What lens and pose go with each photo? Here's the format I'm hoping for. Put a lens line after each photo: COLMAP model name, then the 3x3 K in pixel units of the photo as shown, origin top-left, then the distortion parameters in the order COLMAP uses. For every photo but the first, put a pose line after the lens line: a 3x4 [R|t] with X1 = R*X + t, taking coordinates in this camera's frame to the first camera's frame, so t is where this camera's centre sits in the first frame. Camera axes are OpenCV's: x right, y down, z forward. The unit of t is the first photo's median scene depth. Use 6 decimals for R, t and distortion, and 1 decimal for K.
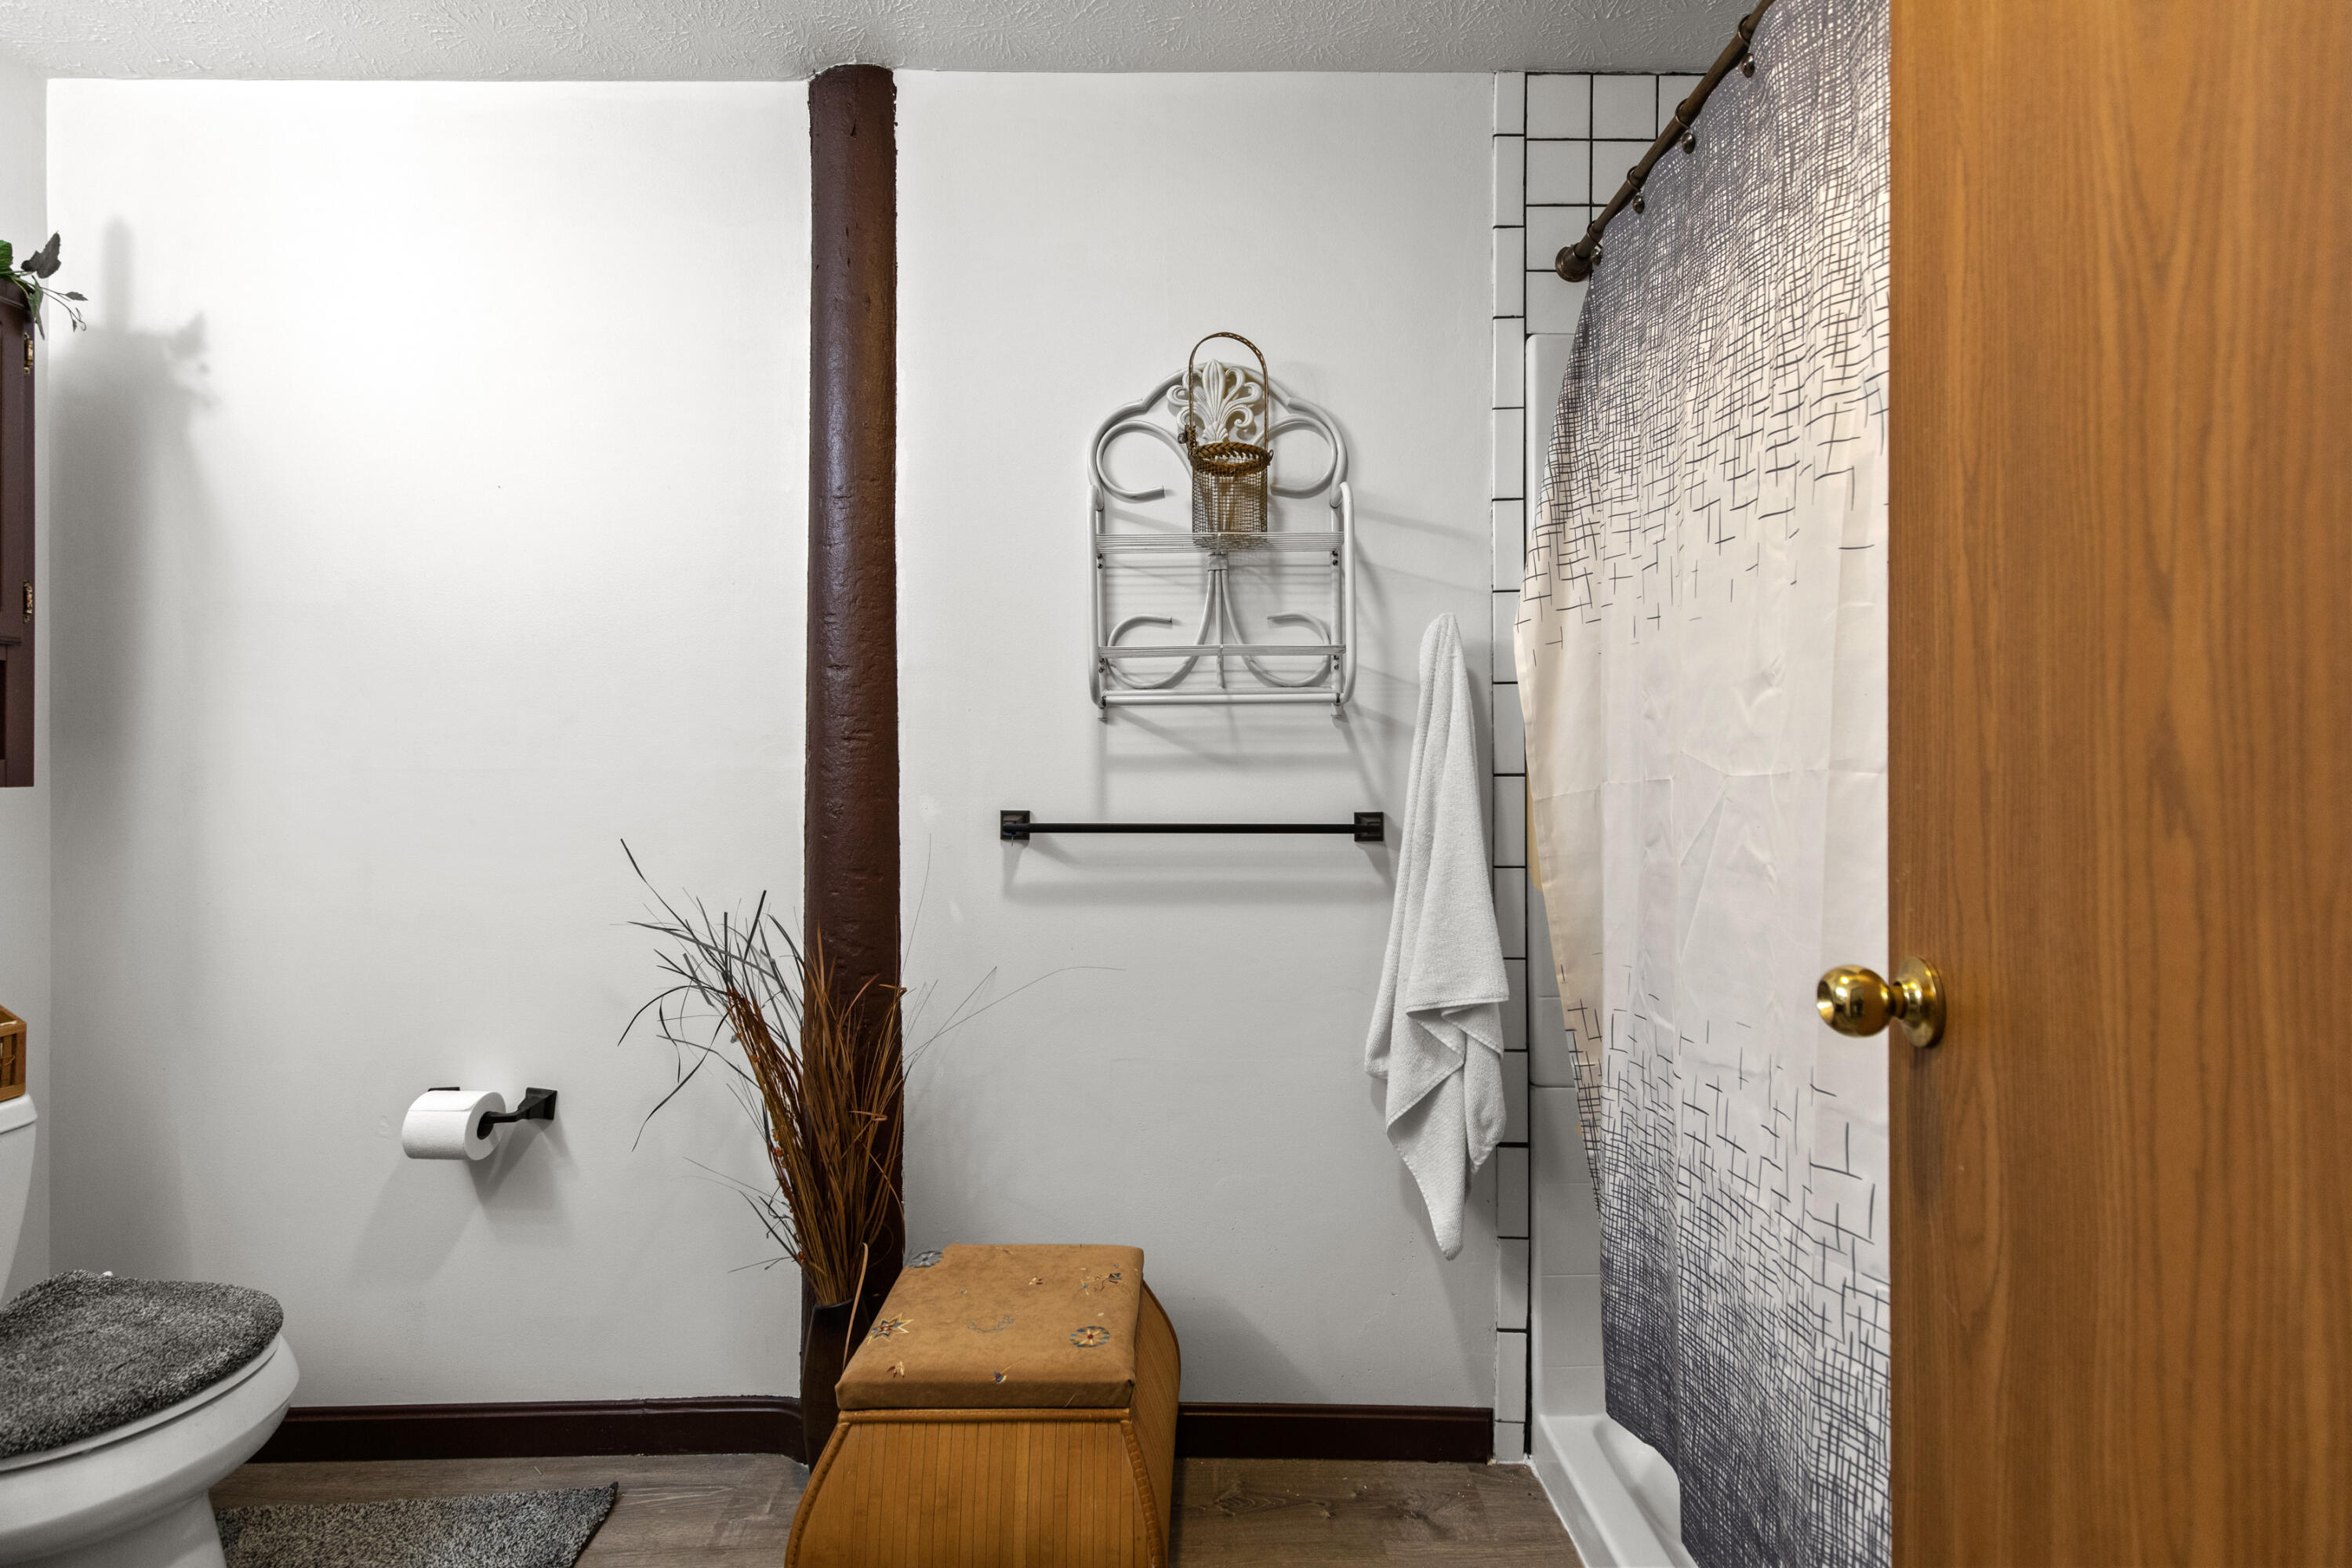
lens RADIAL K [[1044.2, 0, 1182.5], [0, 1044.2, 767.8], [0, 0, 1]] dist [-0.000802, -0.000999]
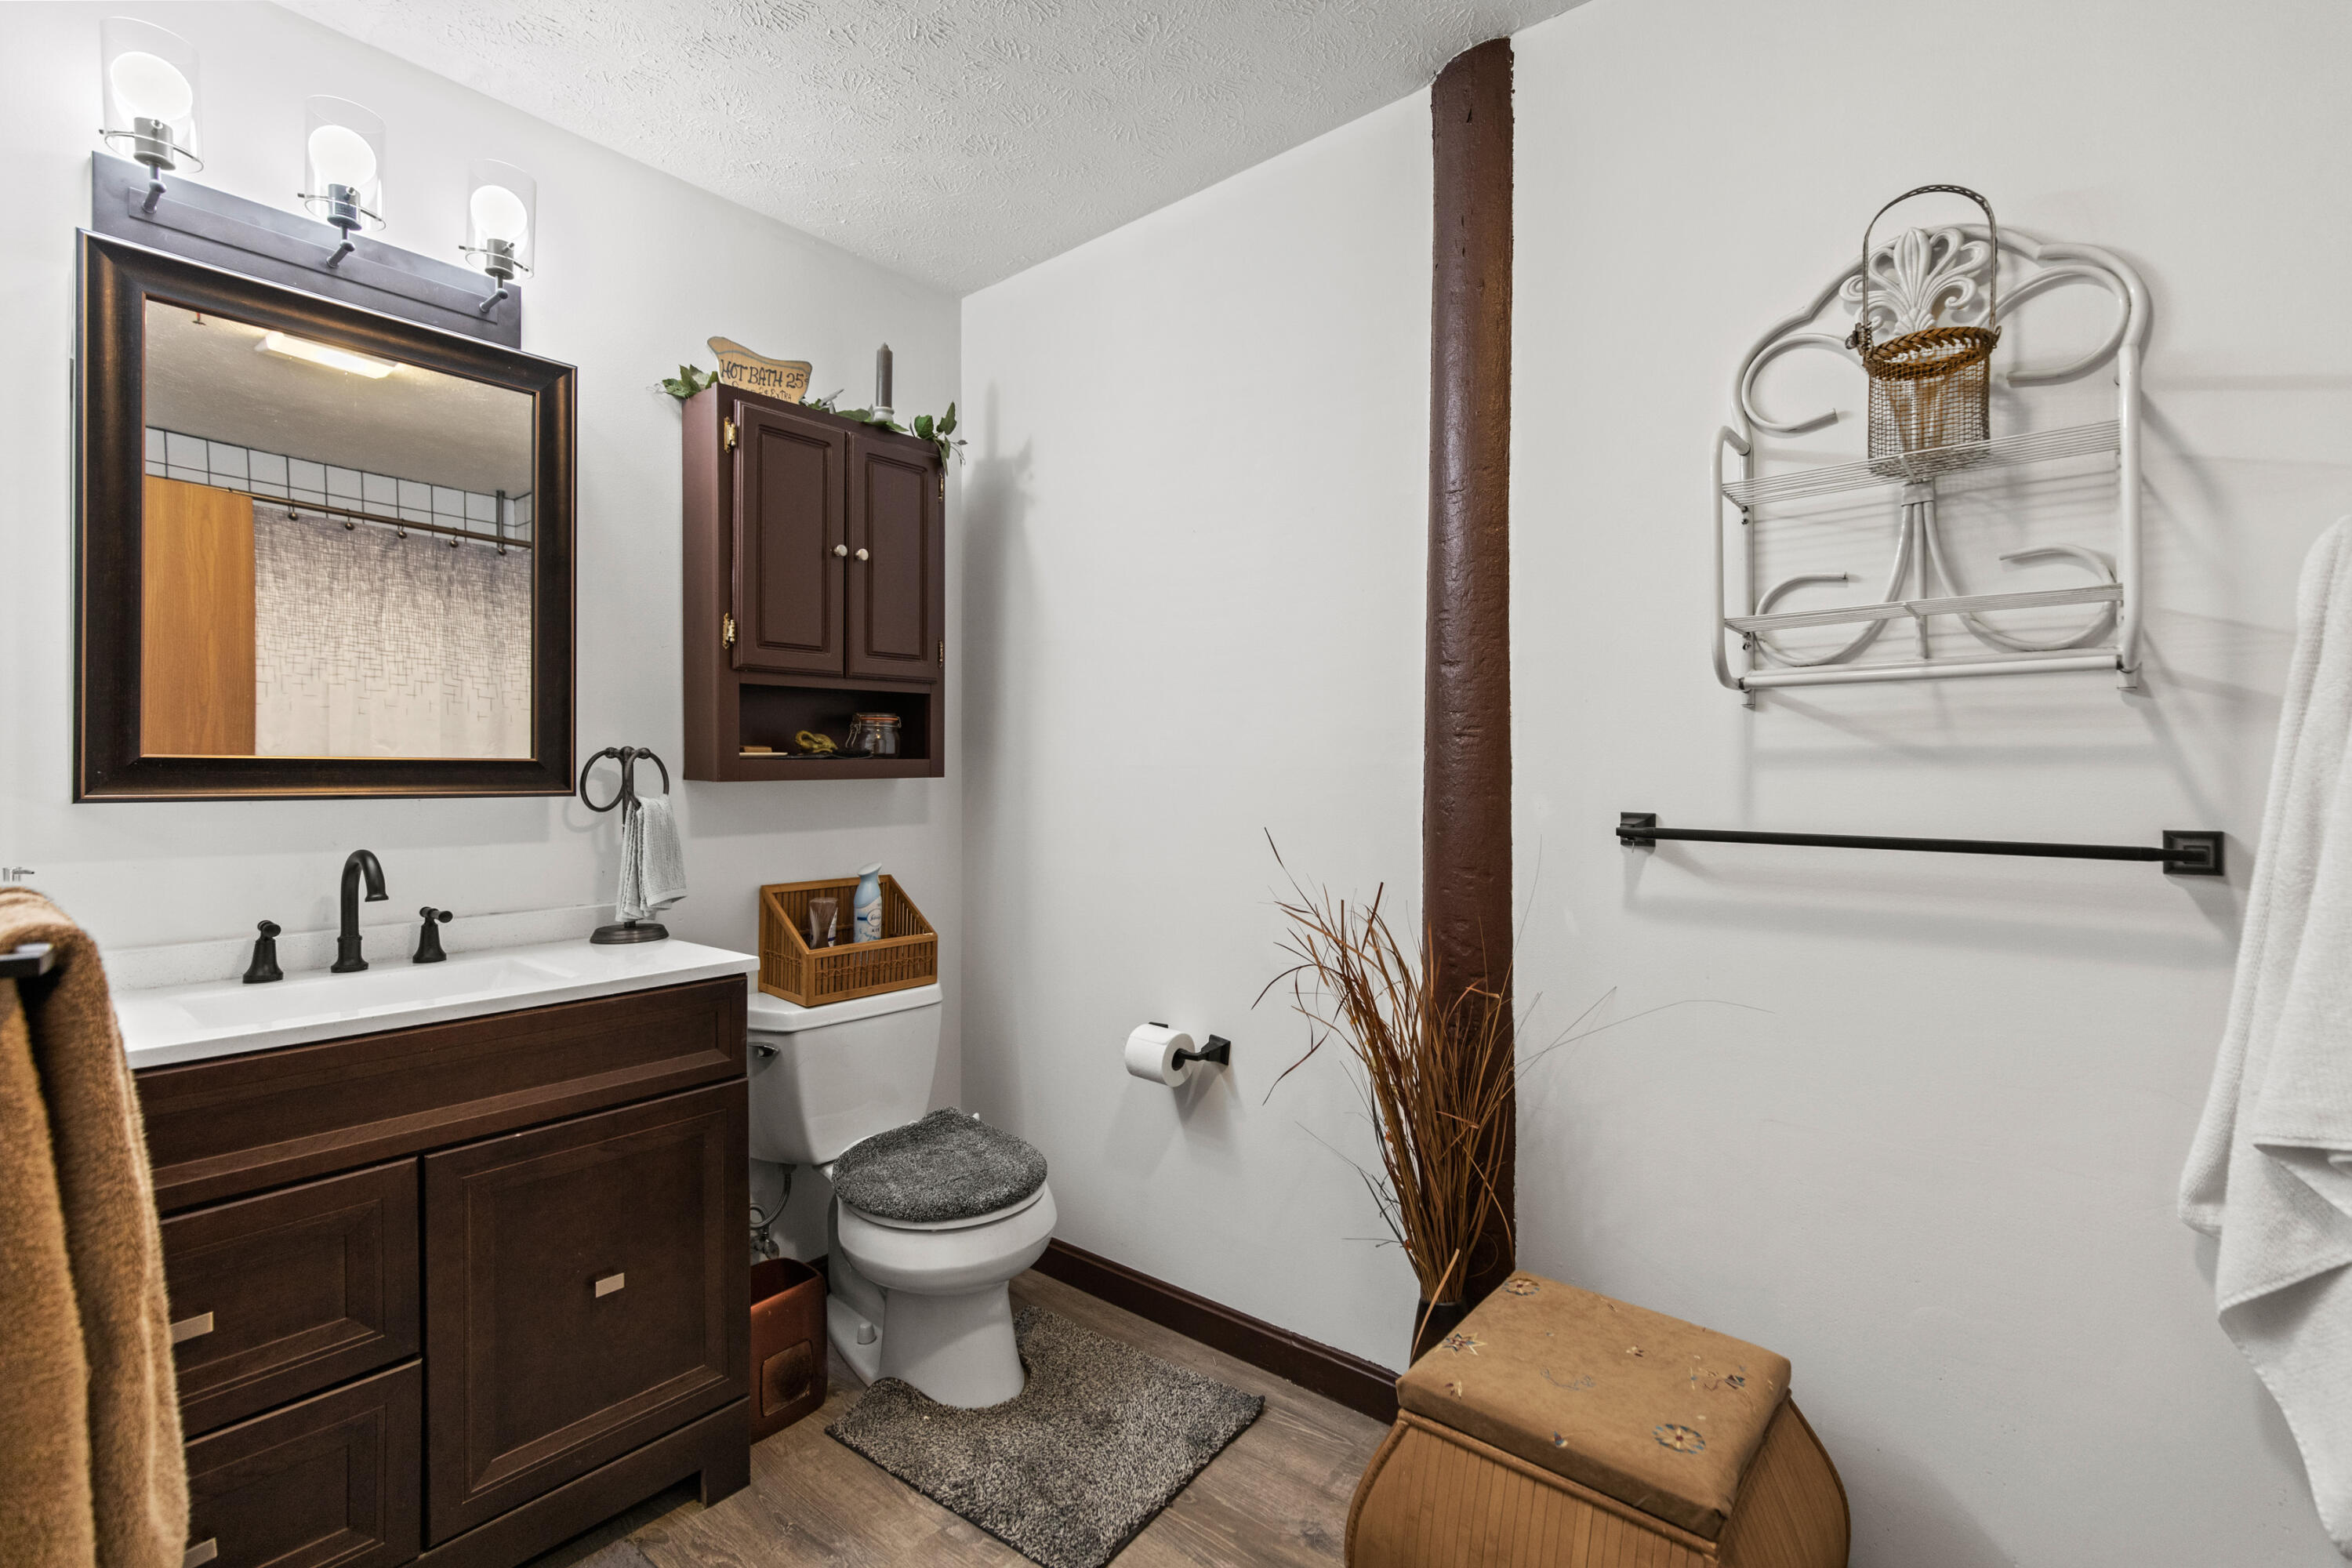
lens RADIAL K [[1044.2, 0, 1182.5], [0, 1044.2, 767.8], [0, 0, 1]] dist [-0.000802, -0.000999]
pose [[0.762643, 0.001723, -0.646817, 0.118686], [-0.001725, 0.999998, 0.000631, 0.003112], [0.646817, 0.000635, 0.762645, 0.077893]]
